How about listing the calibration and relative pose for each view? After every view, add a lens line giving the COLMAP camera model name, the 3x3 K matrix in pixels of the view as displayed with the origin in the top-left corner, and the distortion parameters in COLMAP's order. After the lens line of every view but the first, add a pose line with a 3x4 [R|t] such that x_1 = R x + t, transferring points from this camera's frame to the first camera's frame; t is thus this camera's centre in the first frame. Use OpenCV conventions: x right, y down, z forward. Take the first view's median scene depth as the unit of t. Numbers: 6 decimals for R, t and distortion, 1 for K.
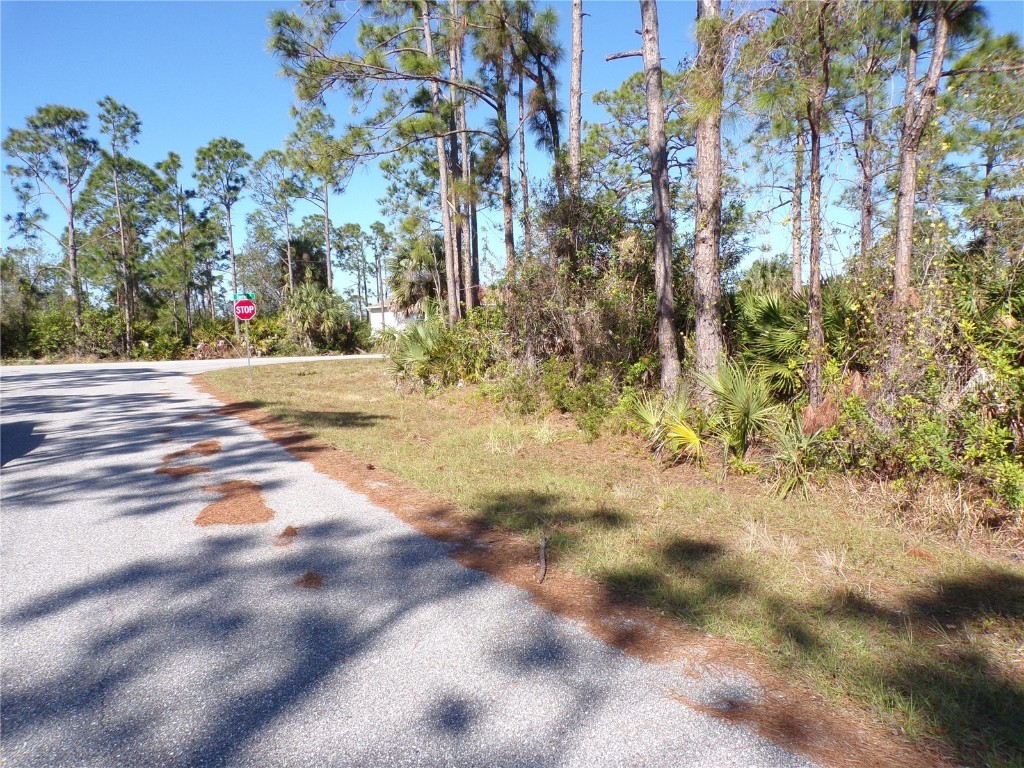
lens RADIAL K [[689.5, 0, 509.9], [0, 689.5, 385.7], [0, 0, 1]] dist [-0.023783, 0.024160]
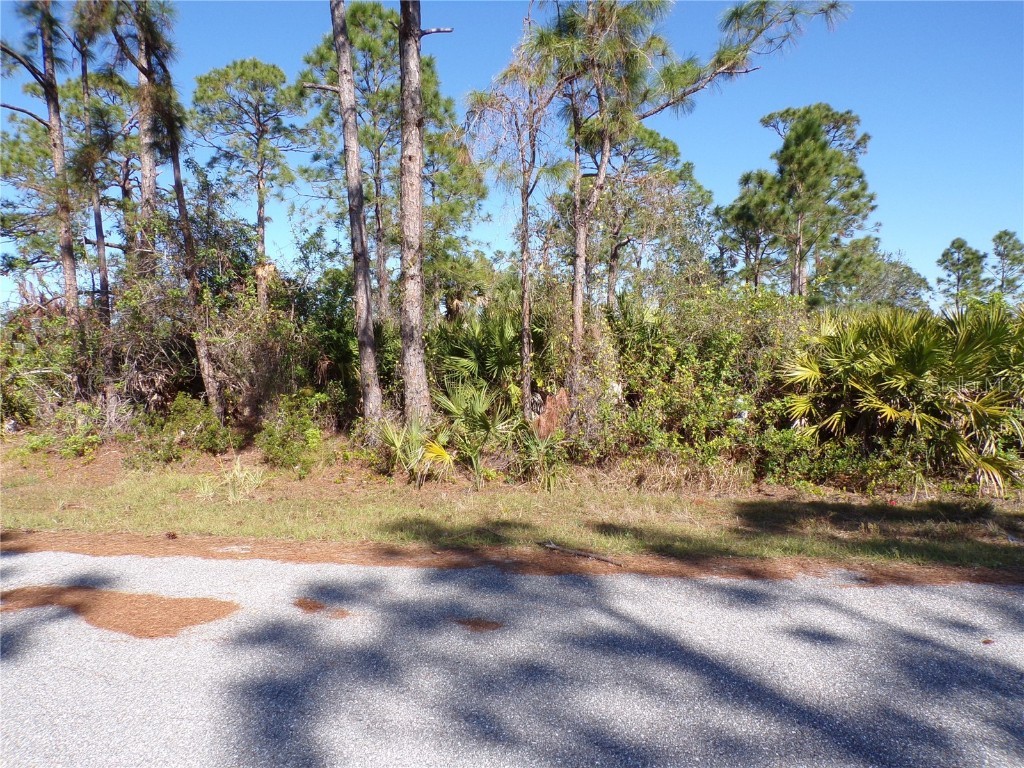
lens RADIAL K [[689.5, 0, 509.9], [0, 689.5, 385.7], [0, 0, 1]] dist [-0.023783, 0.024160]
pose [[0.672903, -0.035986, 0.738855, -0.624381], [0.075393, 0.996951, -0.020107, -0.006178], [-0.735879, 0.069235, 0.673564, 0.225717]]
